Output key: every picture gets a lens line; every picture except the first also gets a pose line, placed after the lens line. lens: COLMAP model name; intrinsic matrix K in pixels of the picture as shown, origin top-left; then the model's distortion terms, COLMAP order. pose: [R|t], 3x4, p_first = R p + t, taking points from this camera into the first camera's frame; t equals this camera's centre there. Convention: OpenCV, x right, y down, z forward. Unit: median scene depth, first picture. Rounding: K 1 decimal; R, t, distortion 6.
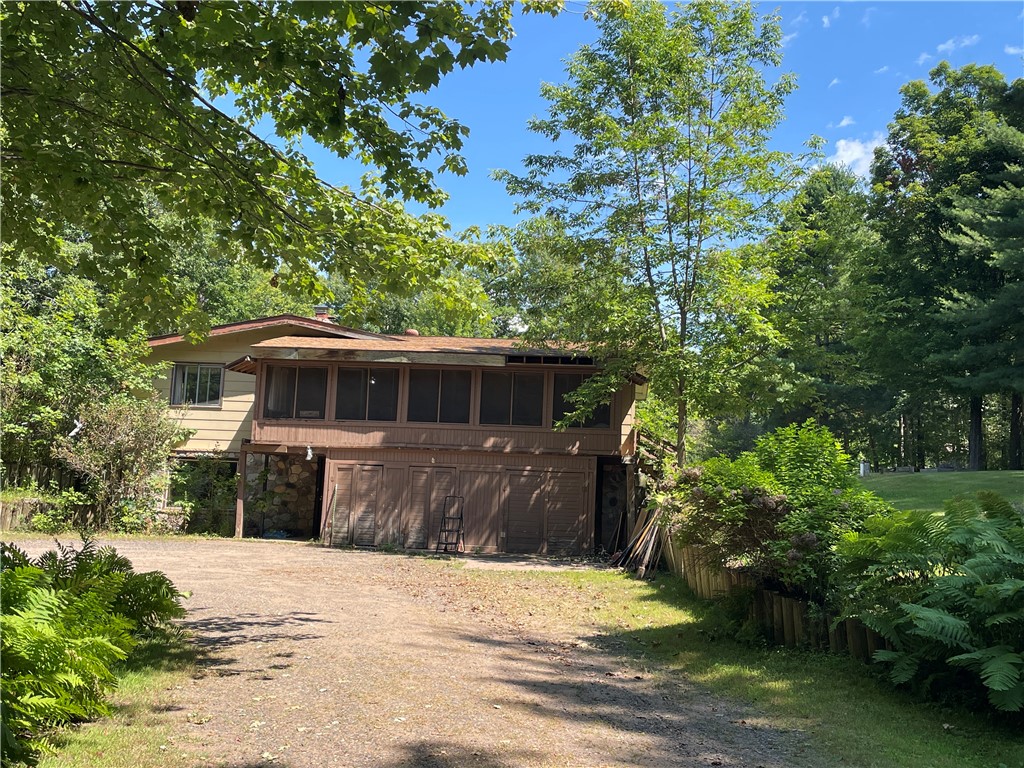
lens RADIAL K [[1072.6, 0, 512.0], [0, 1072.6, 383.0], [0, 0, 1]] dist [0.018619, 0.000000]
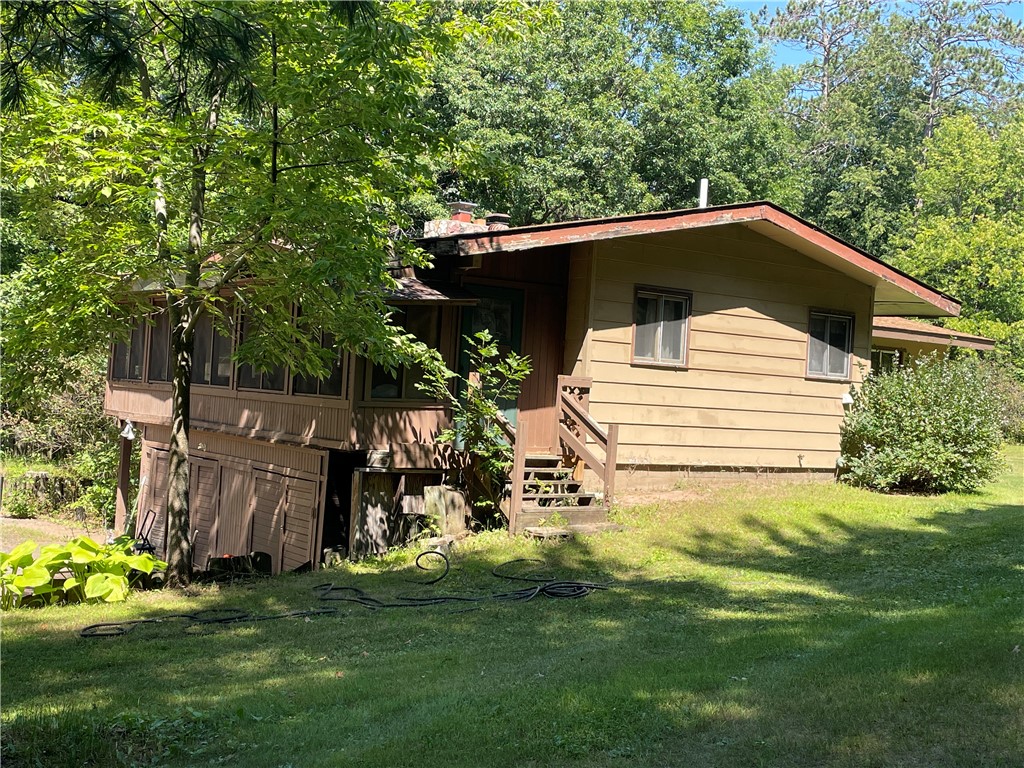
lens RADIAL K [[1240.1, 0, 513.4], [0, 1240.1, 384.4], [0, 0, 1]] dist [-0.008558, 0.000000]
pose [[0.664294, -0.004711, -0.747456, 0.571138], [0.052506, 0.997804, 0.040376, 0.017293], [0.745625, -0.066067, 0.663083, 0.662609]]
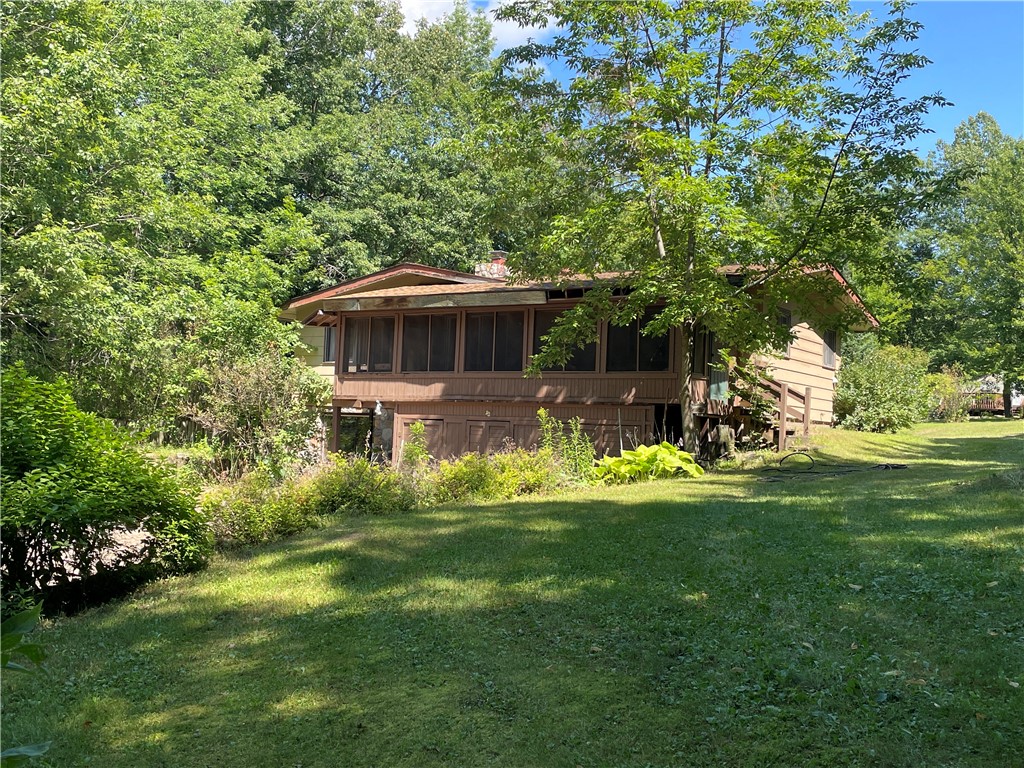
lens RADIAL K [[1072.6, 0, 509.8], [0, 1072.6, 383.9], [0, 0, 1]] dist [0.018619, 0.000000]
pose [[0.883571, -0.029362, -0.467375, 0.360873], [0.051225, 0.998103, 0.034138, 0.017647], [0.465487, -0.054105, 0.883400, 0.216180]]
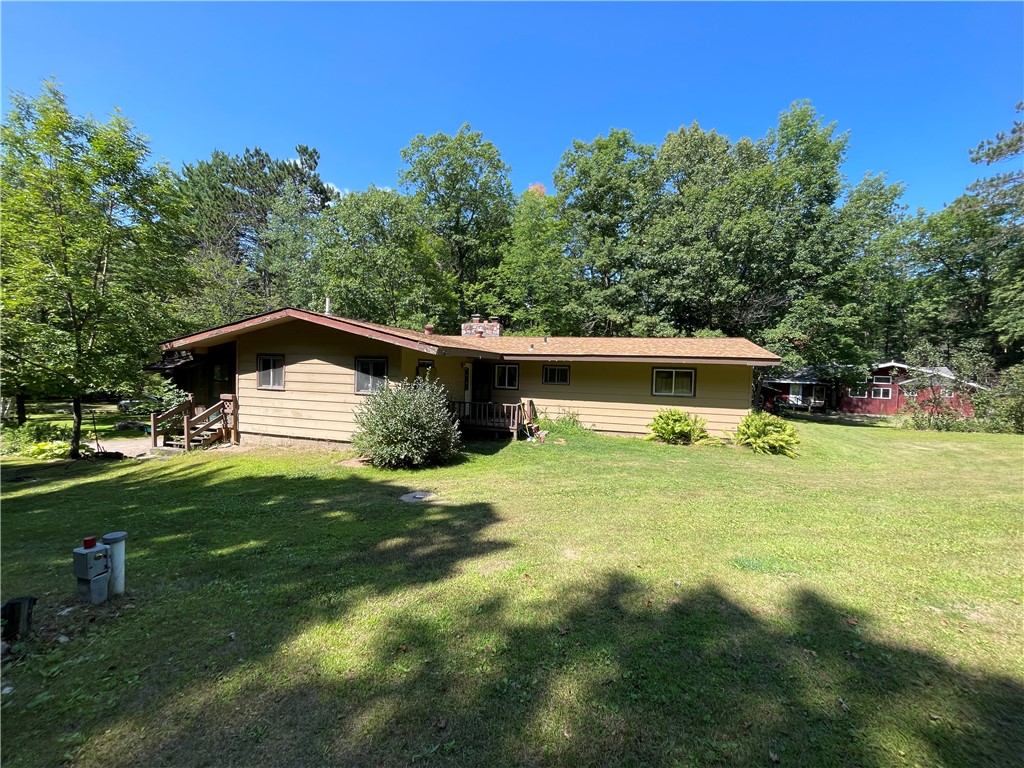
lens RADIAL K [[409.6, 0, 511.4], [0, 409.6, 382.0], [0, 0, 1]] dist [0.000644, 0.000084]
pose [[-0.076840, -0.032648, -0.996509, 0.582921], [0.073966, 0.996523, -0.038352, 0.068724], [0.994296, -0.076655, -0.074158, 1.473793]]
